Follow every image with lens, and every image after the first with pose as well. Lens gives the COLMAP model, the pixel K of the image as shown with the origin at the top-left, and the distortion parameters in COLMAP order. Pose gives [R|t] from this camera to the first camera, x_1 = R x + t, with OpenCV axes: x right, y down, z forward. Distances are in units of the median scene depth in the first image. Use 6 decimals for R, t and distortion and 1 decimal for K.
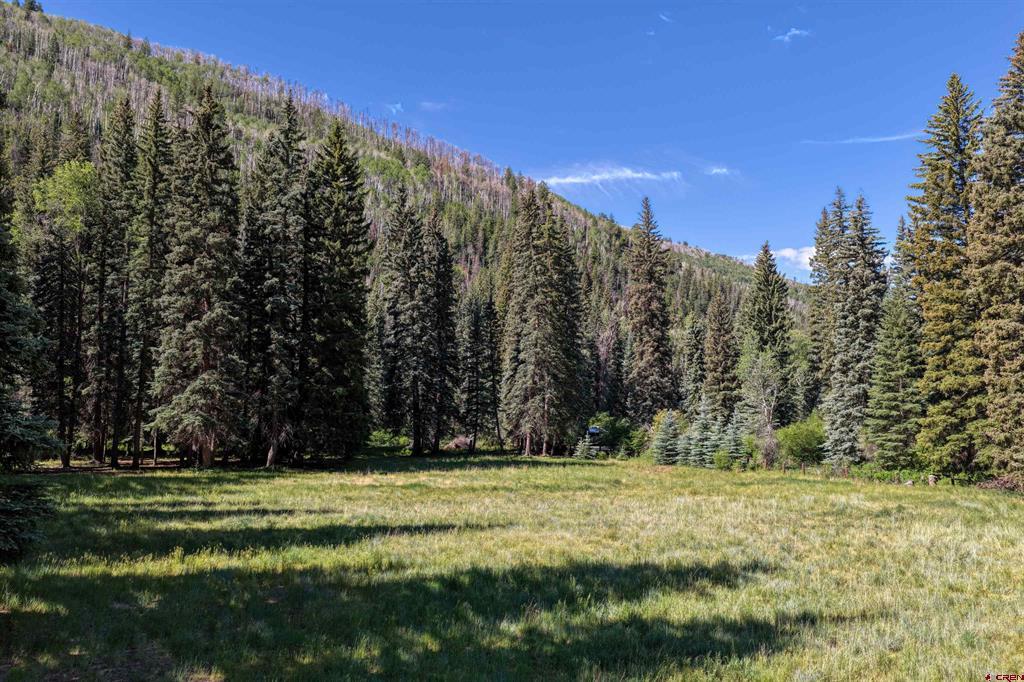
lens RADIAL K [[840.9, 0, 512.5], [0, 840.9, 343.3], [0, 0, 1]] dist [-0.001744, 0.001013]
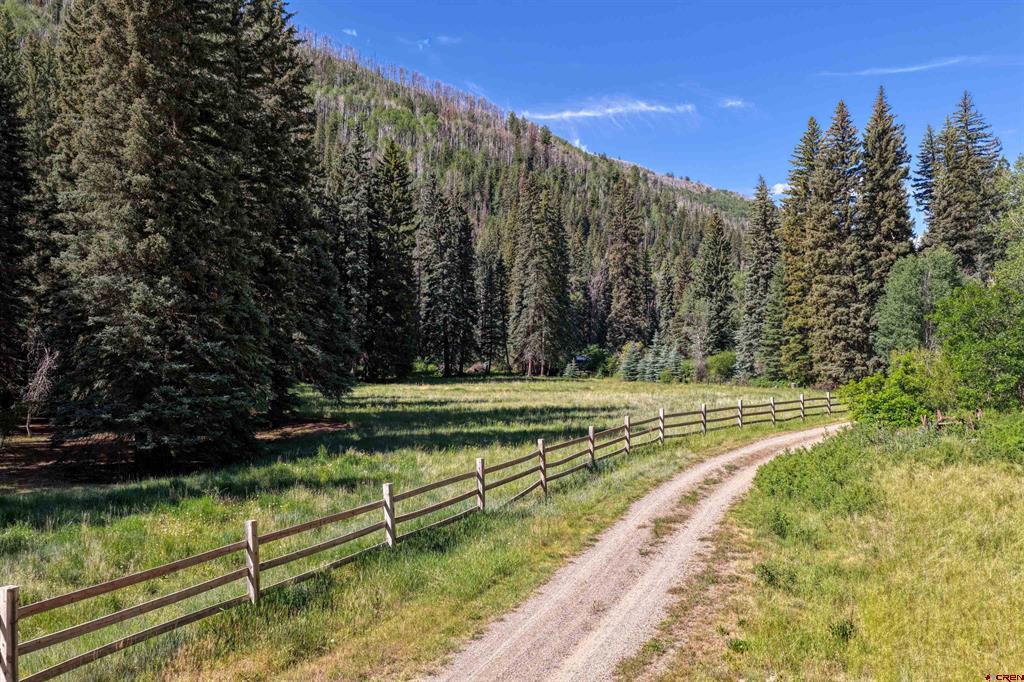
lens RADIAL K [[840.9, 0, 512.3], [0, 840.9, 341.0], [0, 0, 1]] dist [-0.001744, 0.001013]
pose [[0.999970, -0.005420, -0.005486, -0.001787], [0.005819, 0.997133, 0.075449, -0.023650], [0.005062, -0.075479, 0.997135, -0.330862]]
